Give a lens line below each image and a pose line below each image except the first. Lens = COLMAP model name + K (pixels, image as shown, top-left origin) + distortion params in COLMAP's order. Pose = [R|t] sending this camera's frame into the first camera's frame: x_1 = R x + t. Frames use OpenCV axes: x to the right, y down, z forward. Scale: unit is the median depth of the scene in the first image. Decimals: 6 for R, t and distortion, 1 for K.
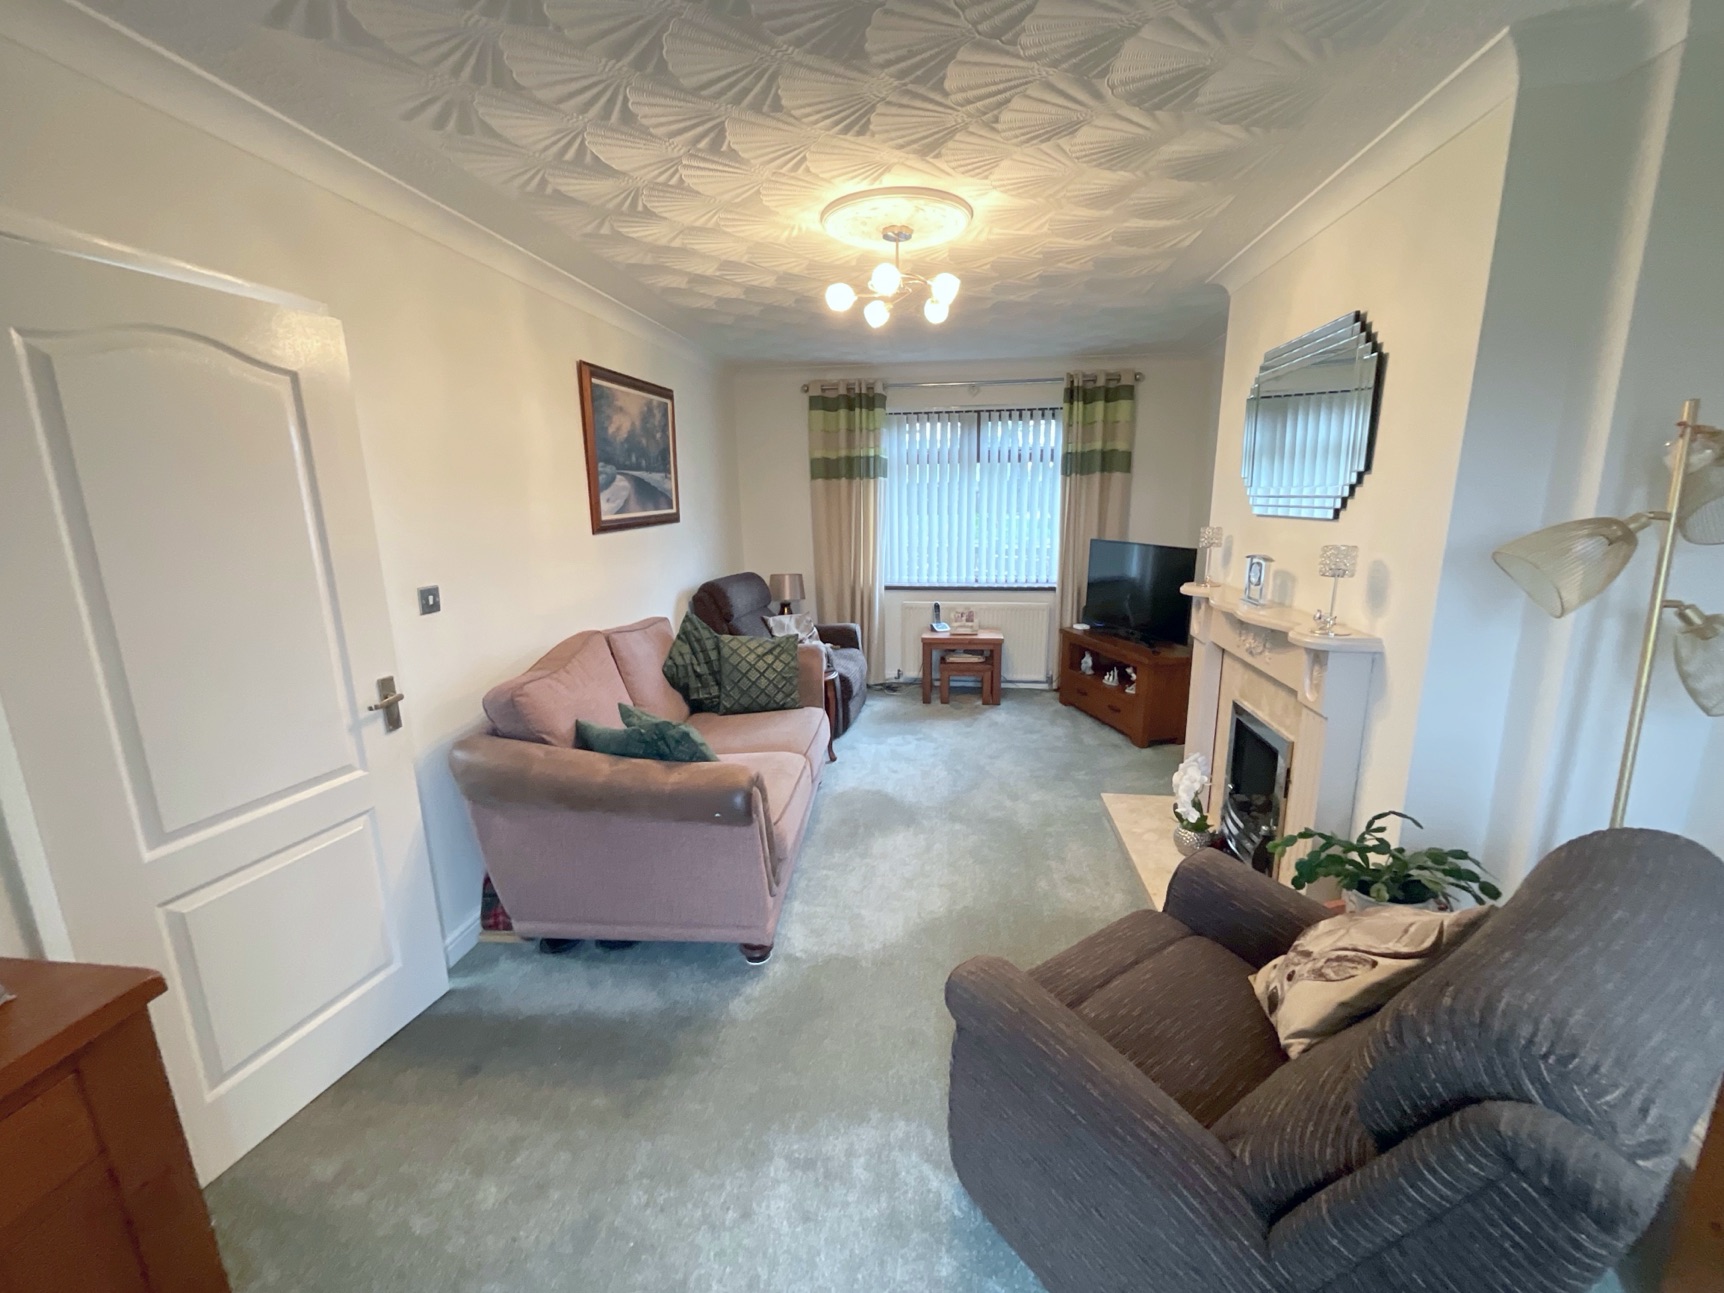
lens RADIAL K [[699.4, 0, 861.8], [0, 699.4, 645.6], [0, 0, 1]] dist [-0.003743, 0.001472]
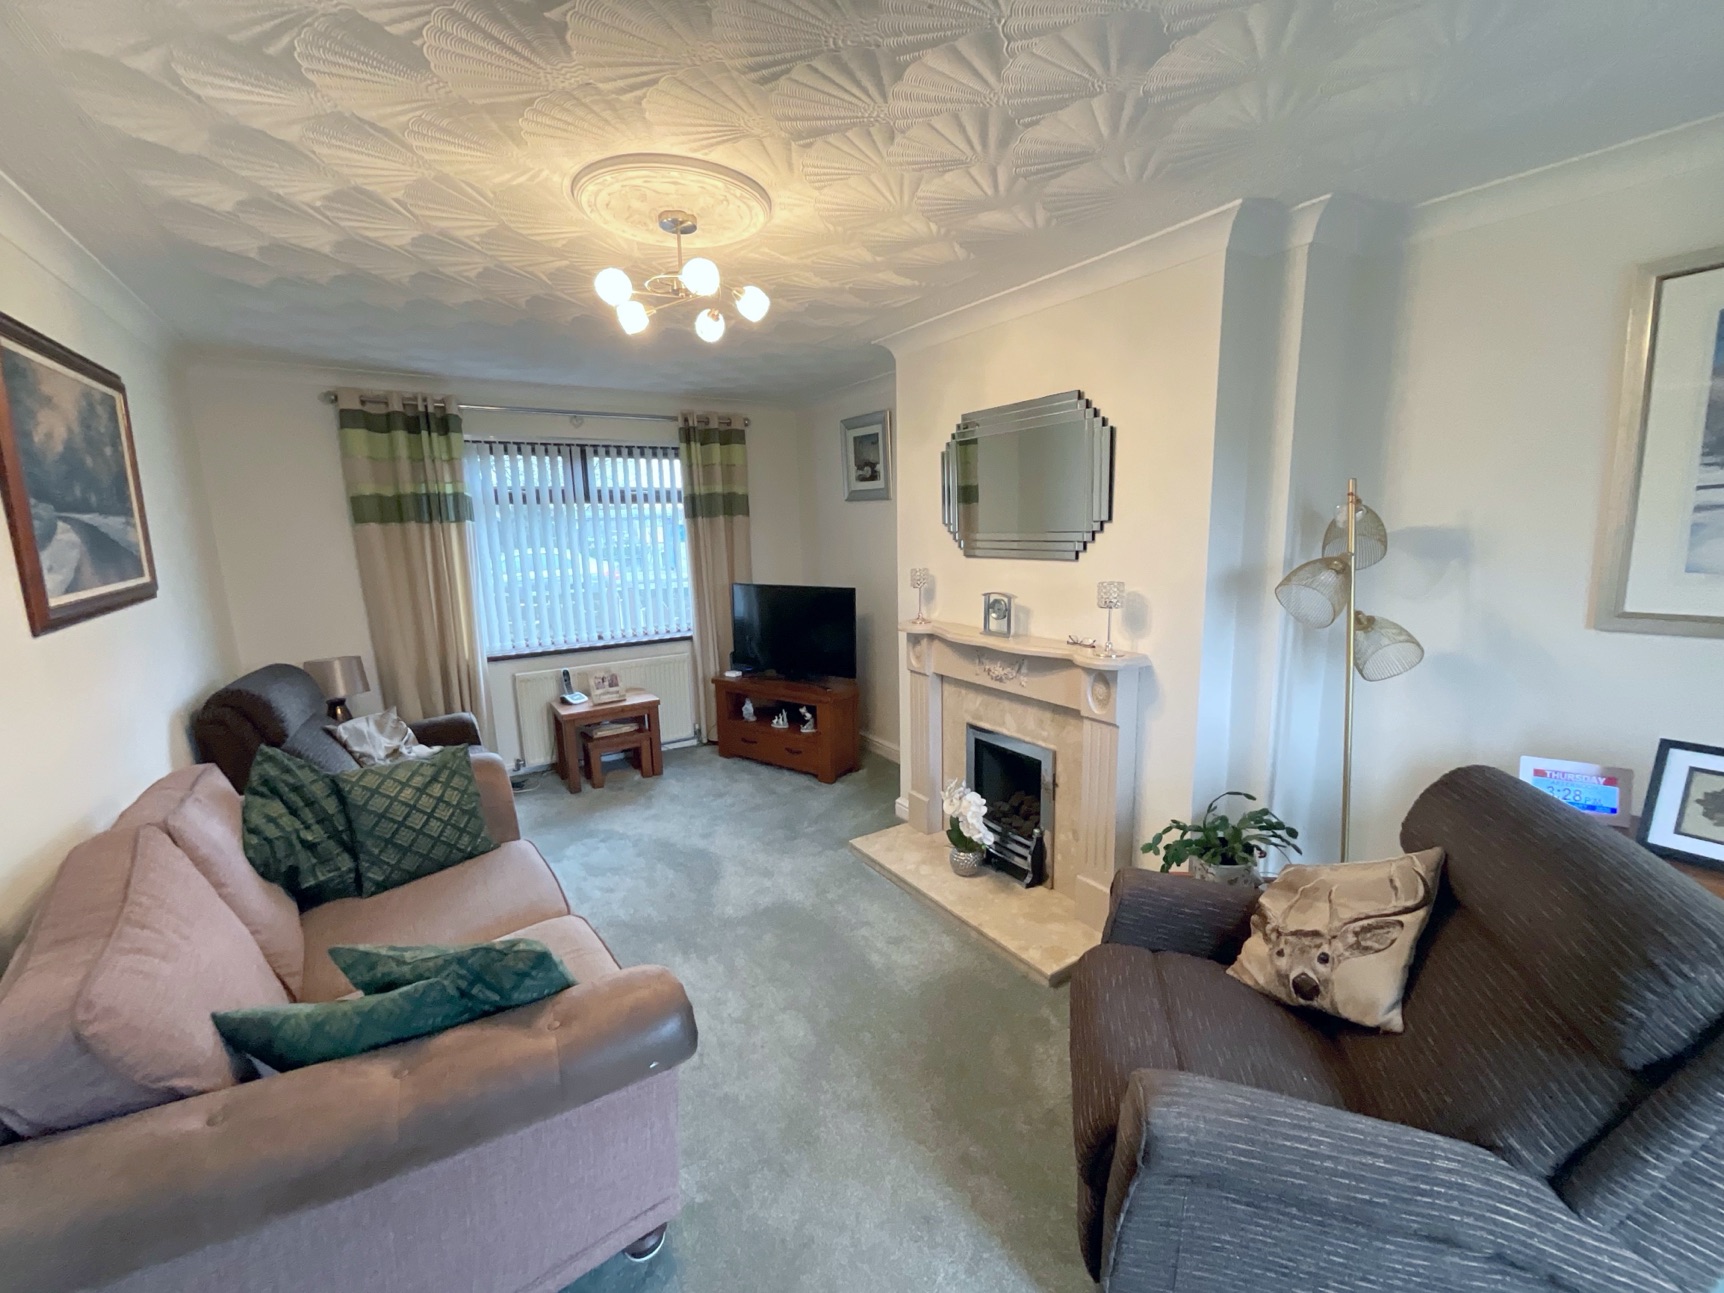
lens RADIAL K [[699.4, 0, 861.8], [0, 699.4, 645.6], [0, 0, 1]] dist [-0.003743, 0.001472]
pose [[0.754292, -0.117175, 0.645998, -0.194090], [0.151039, 0.988523, 0.002945, -0.047234], [-0.638929, 0.095349, 0.763333, 0.167341]]
